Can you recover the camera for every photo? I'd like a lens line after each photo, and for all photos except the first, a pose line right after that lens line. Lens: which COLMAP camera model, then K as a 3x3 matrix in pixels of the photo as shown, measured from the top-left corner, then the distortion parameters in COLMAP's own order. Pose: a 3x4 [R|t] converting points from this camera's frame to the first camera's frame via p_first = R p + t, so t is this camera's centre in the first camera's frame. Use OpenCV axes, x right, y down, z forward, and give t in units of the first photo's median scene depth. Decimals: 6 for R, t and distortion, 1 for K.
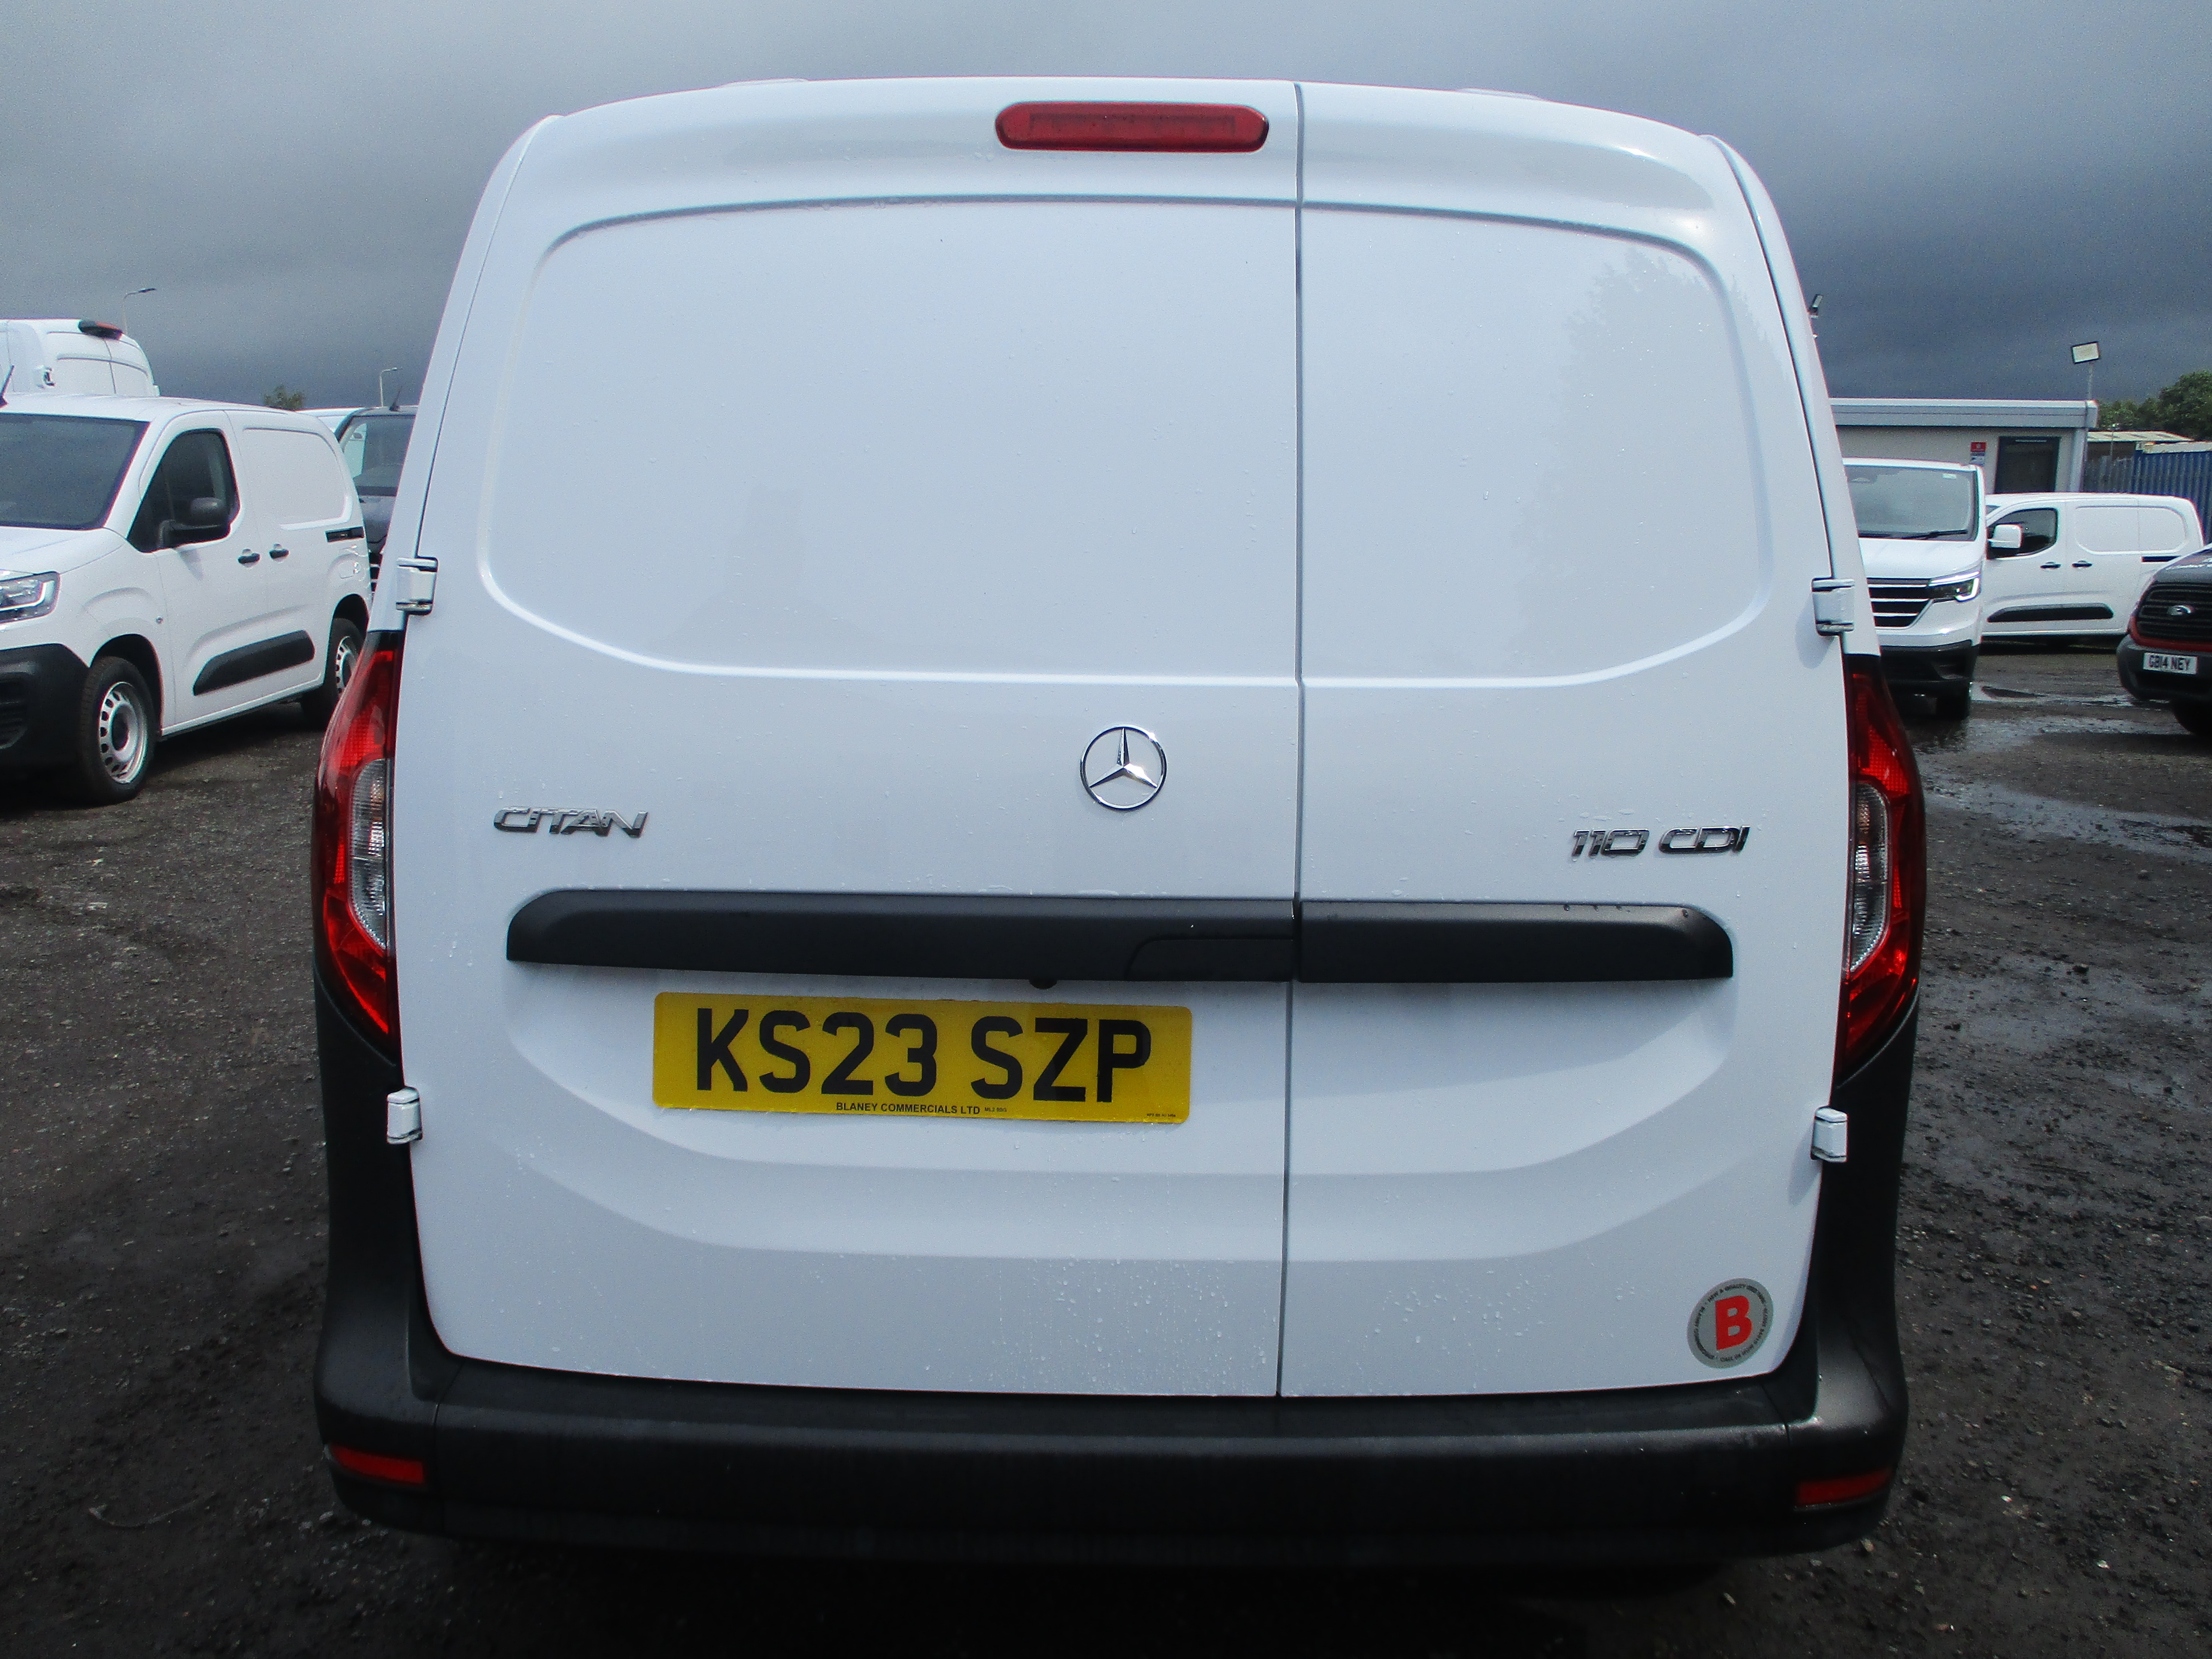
lens RADIAL K [[1686.0, 0, 1106.0], [0, 1686.0, 829.5], [0, 0, 1]] dist [0.004494, 0.000427]
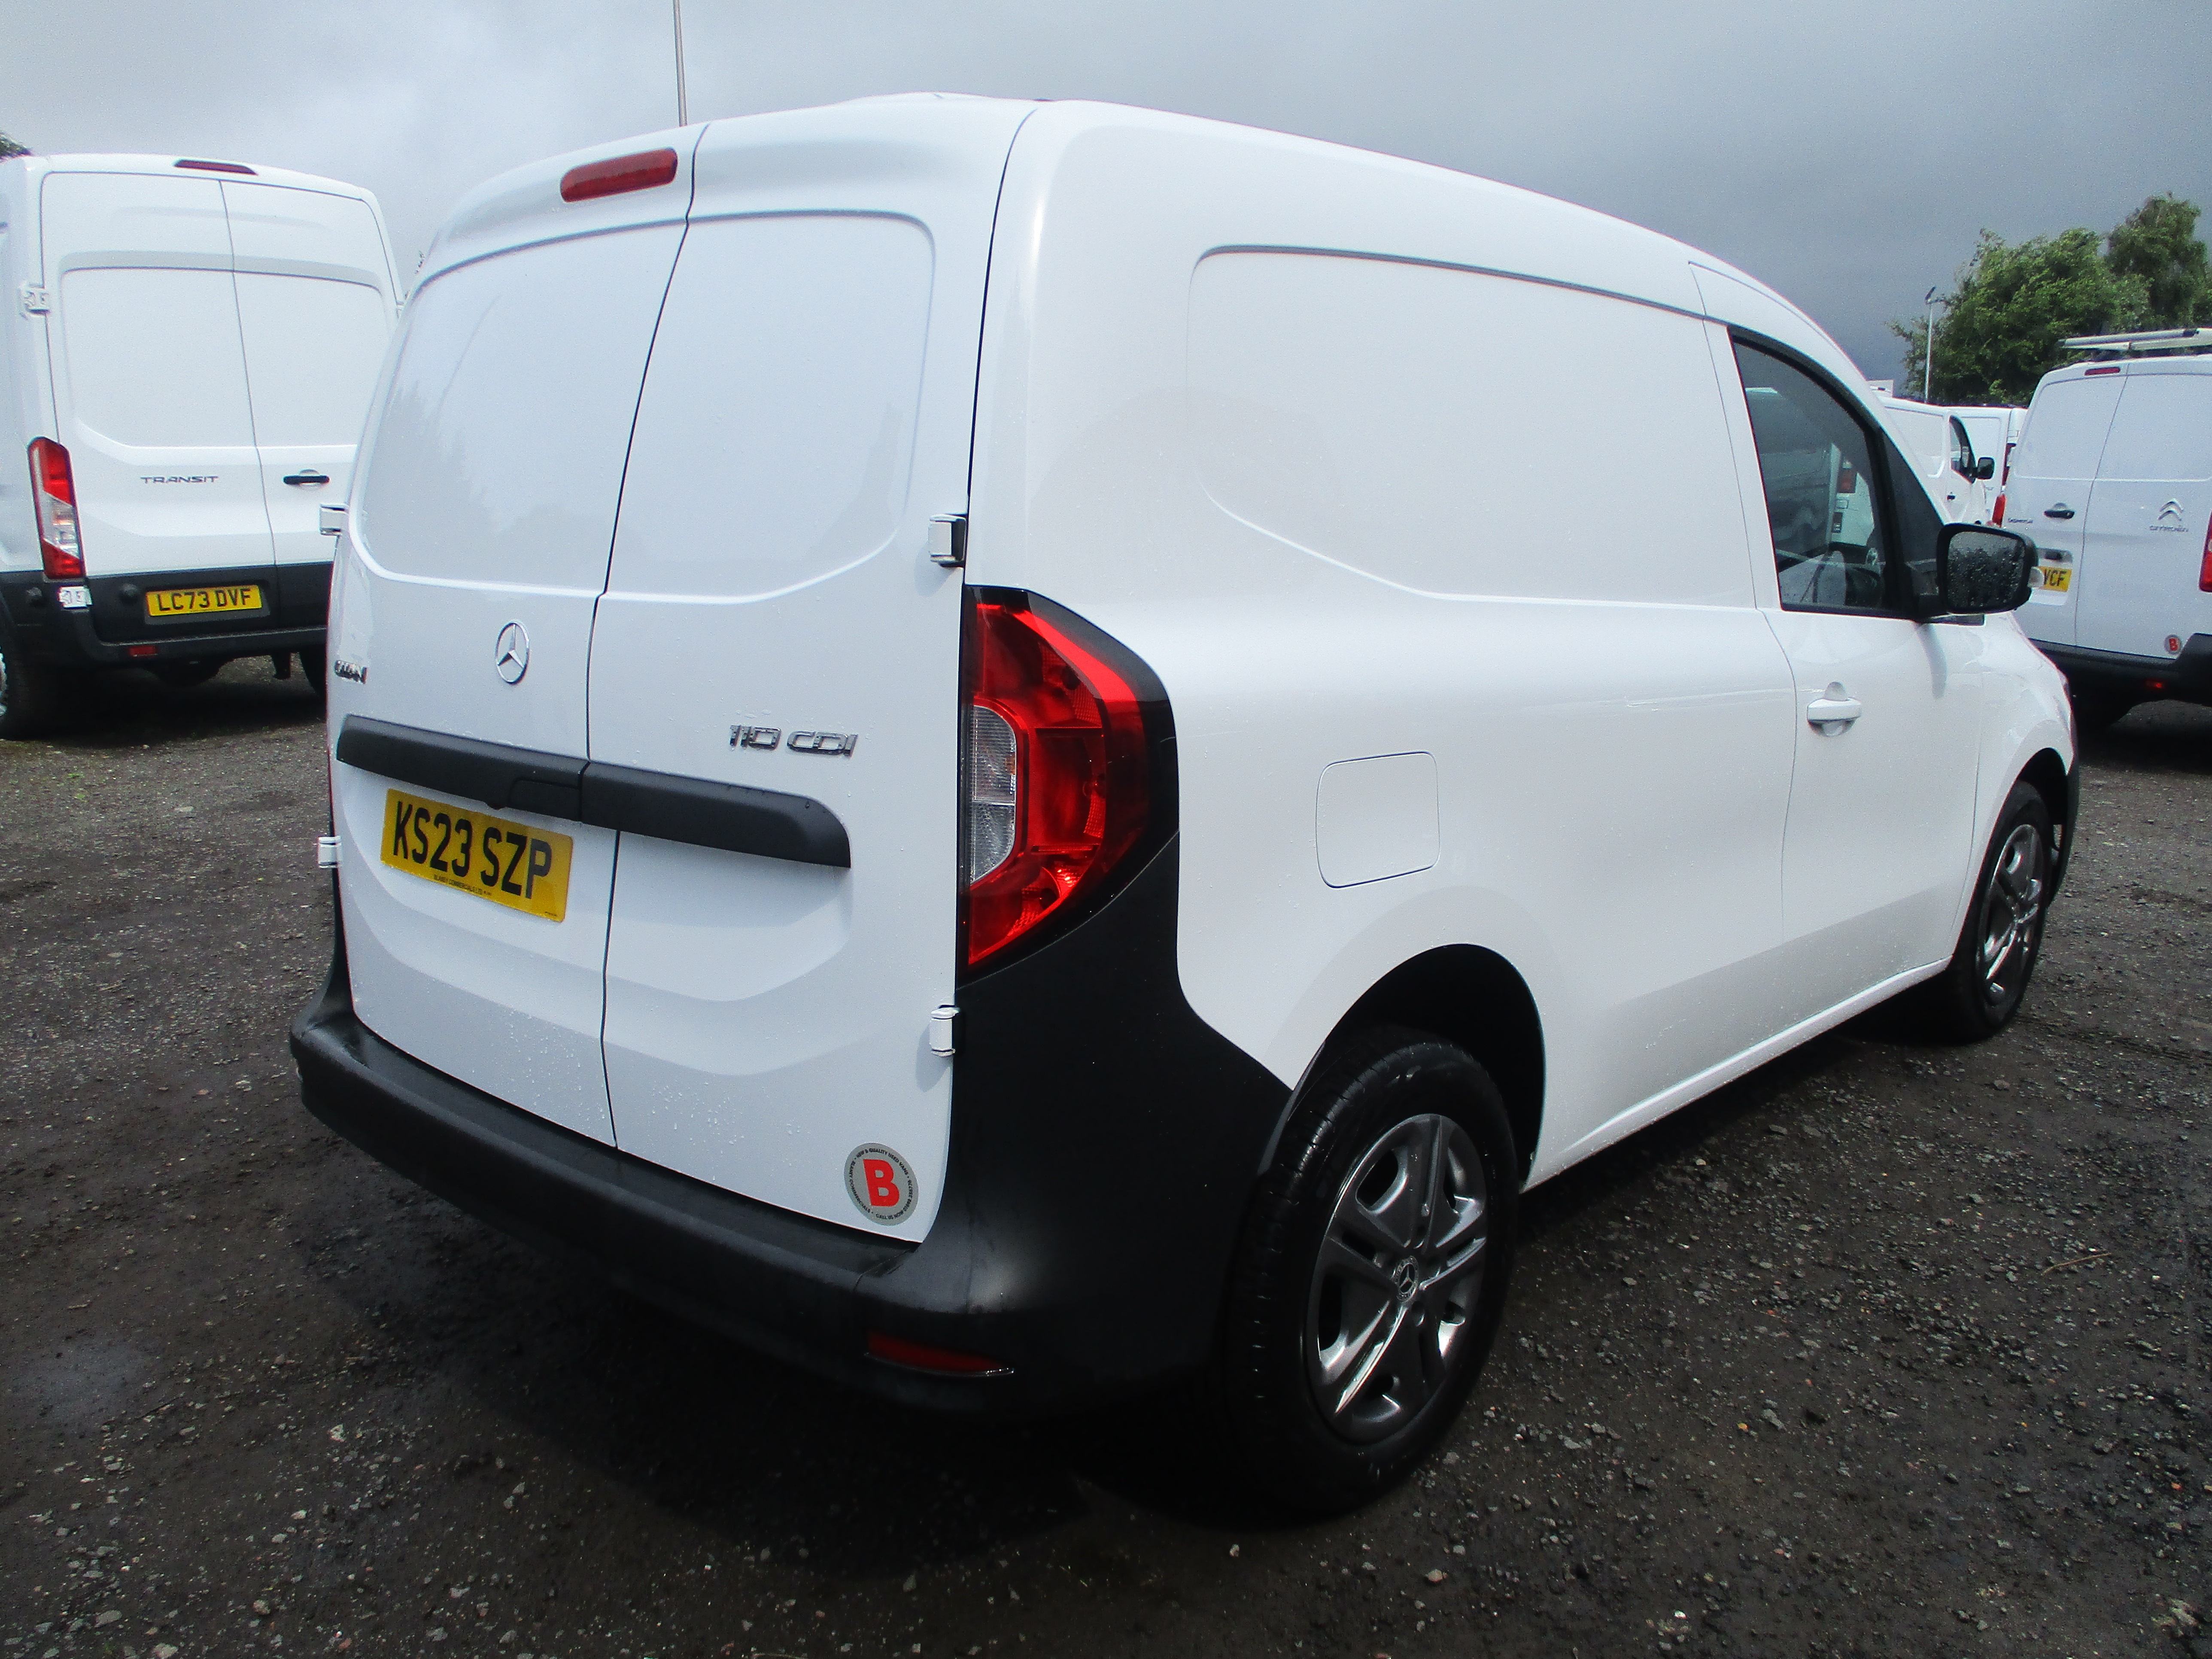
lens RADIAL K [[1836.3, 0, 1106.0], [0, 1836.3, 829.5], [0, 0, 1]] dist [-0.027112, 0.004044]
pose [[0.743882, 0.112488, -0.658776, 1.318821], [-0.103260, 0.993241, 0.052999, -0.021243], [0.660285, 0.028600, 0.750470, 0.190838]]
